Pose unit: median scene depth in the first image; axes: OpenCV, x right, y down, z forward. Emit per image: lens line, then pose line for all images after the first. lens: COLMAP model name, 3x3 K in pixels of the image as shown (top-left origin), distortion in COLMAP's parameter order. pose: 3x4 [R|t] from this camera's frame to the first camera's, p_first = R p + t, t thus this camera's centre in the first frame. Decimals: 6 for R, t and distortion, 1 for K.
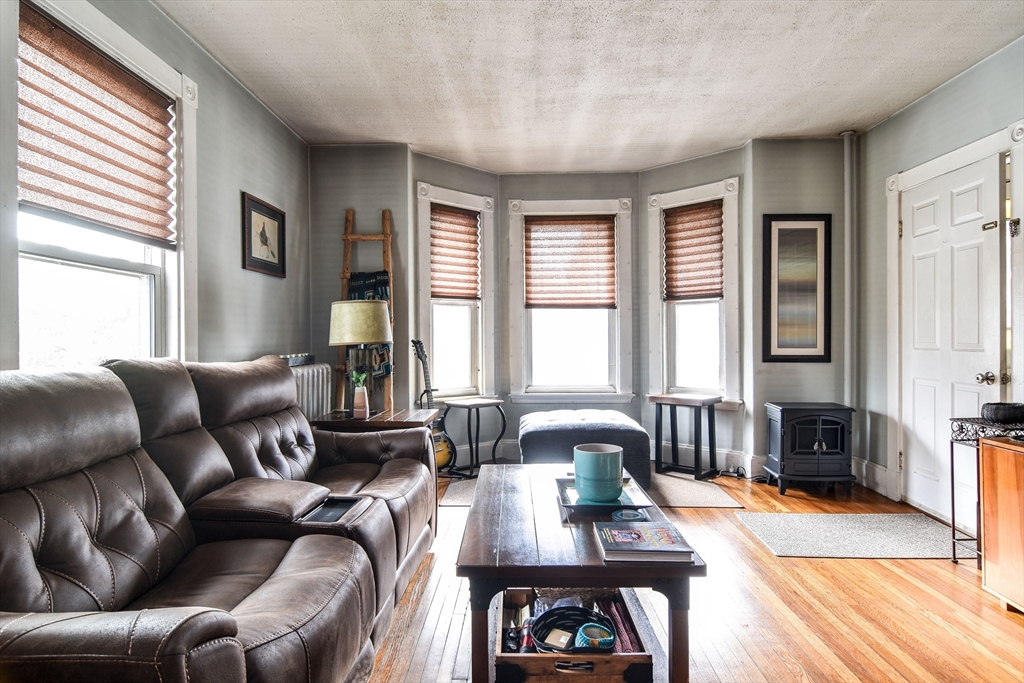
lens RADIAL K [[562.3, 0, 512.8], [0, 562.3, 339.4], [0, 0, 1]] dist [-0.000832, 0.000327]
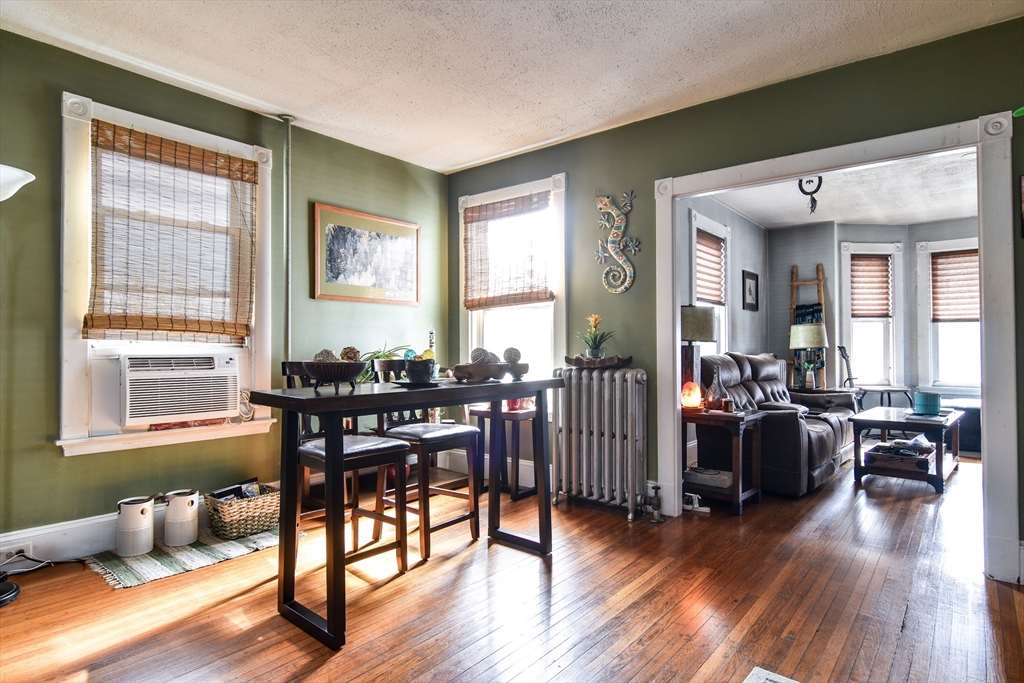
lens RADIAL K [[562.3, 0, 512.9], [0, 562.3, 343.2], [0, 0, 1]] dist [-0.000832, 0.000327]
pose [[0.786354, -0.001490, -0.617774, 0.075712], [-0.000952, 0.999993, -0.003624, 0.000141], [0.617775, 0.003438, 0.786347, -0.788036]]
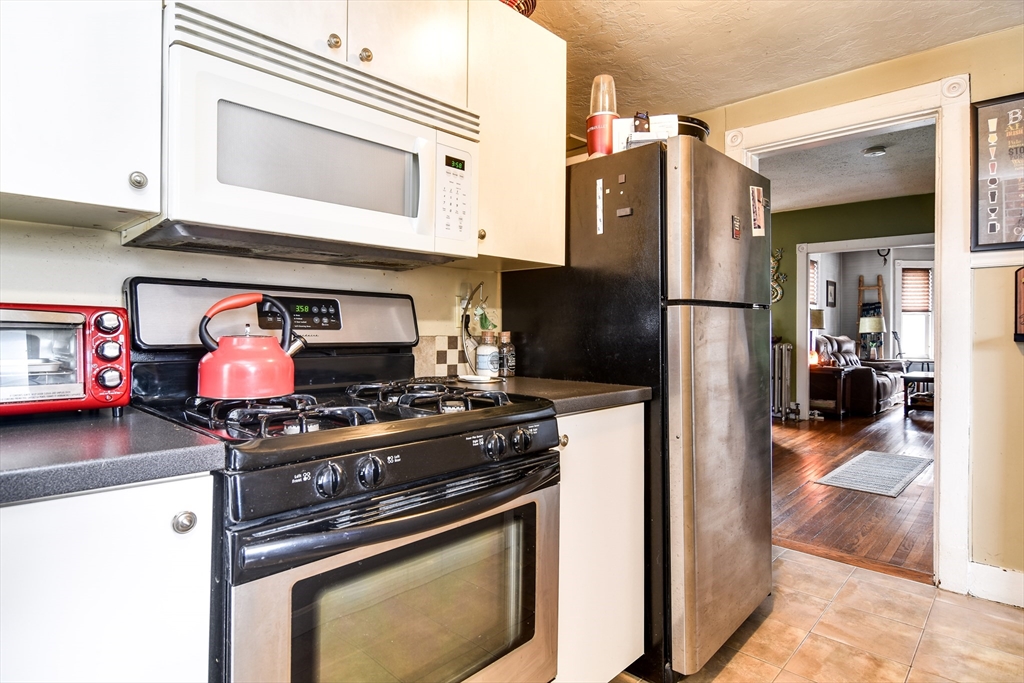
lens RADIAL K [[562.3, 0, 499.0], [0, 562.3, 328.6], [0, 0, 1]] dist [-0.000832, 0.000327]
pose [[0.738961, 0.009779, -0.673677, 0.181142], [-0.008270, 0.999951, 0.005444, -0.008699], [0.673697, 0.001548, 0.739006, -1.778264]]
